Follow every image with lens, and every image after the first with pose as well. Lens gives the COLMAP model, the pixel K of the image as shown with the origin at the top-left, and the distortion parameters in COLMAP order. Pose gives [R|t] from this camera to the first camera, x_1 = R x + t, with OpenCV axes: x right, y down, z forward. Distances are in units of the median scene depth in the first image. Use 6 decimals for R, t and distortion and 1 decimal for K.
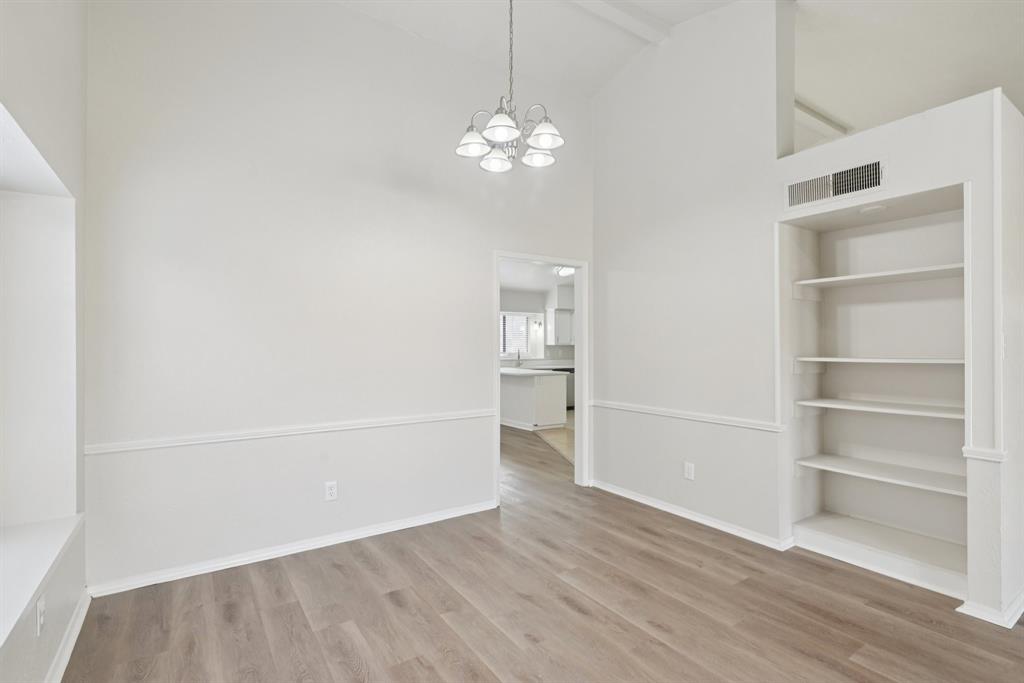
lens RADIAL K [[482.8, 0, 512.0], [0, 482.8, 341.5], [0, 0, 1]] dist [-0.002442, -0.000409]
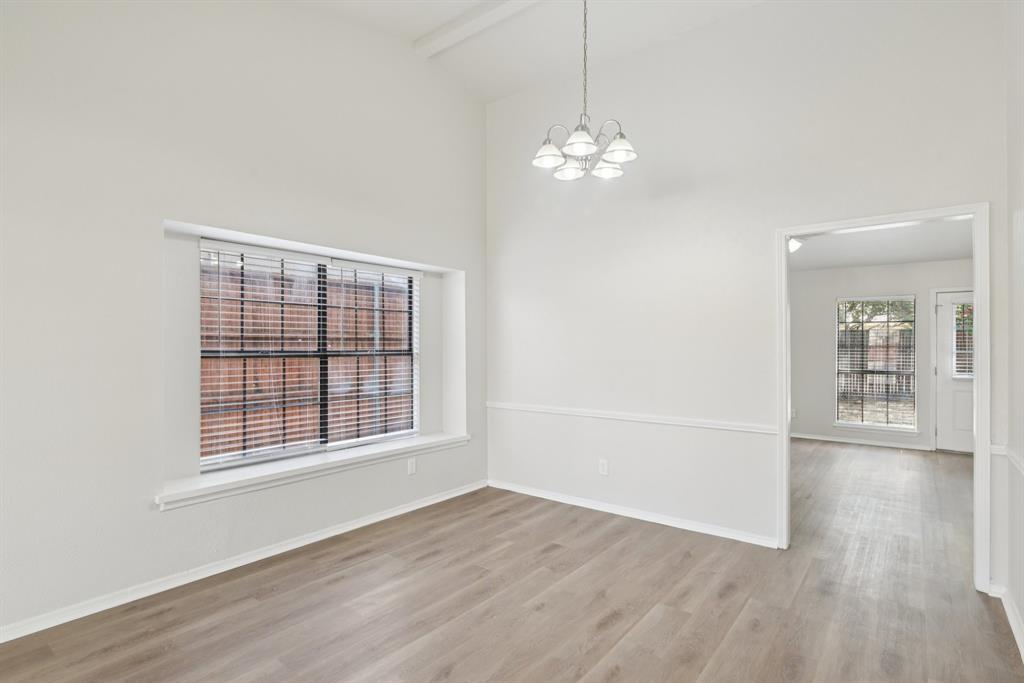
lens RADIAL K [[511.4, 0, 511.5], [0, 511.4, 347.5], [0, 0, 1]] dist [0.013754, 0.000179]
pose [[0.307179, 0.001047, -0.951651, 0.835946], [0.009780, 0.999943, 0.004257, -0.000577], [0.951602, -0.010615, 0.307151, 0.408035]]
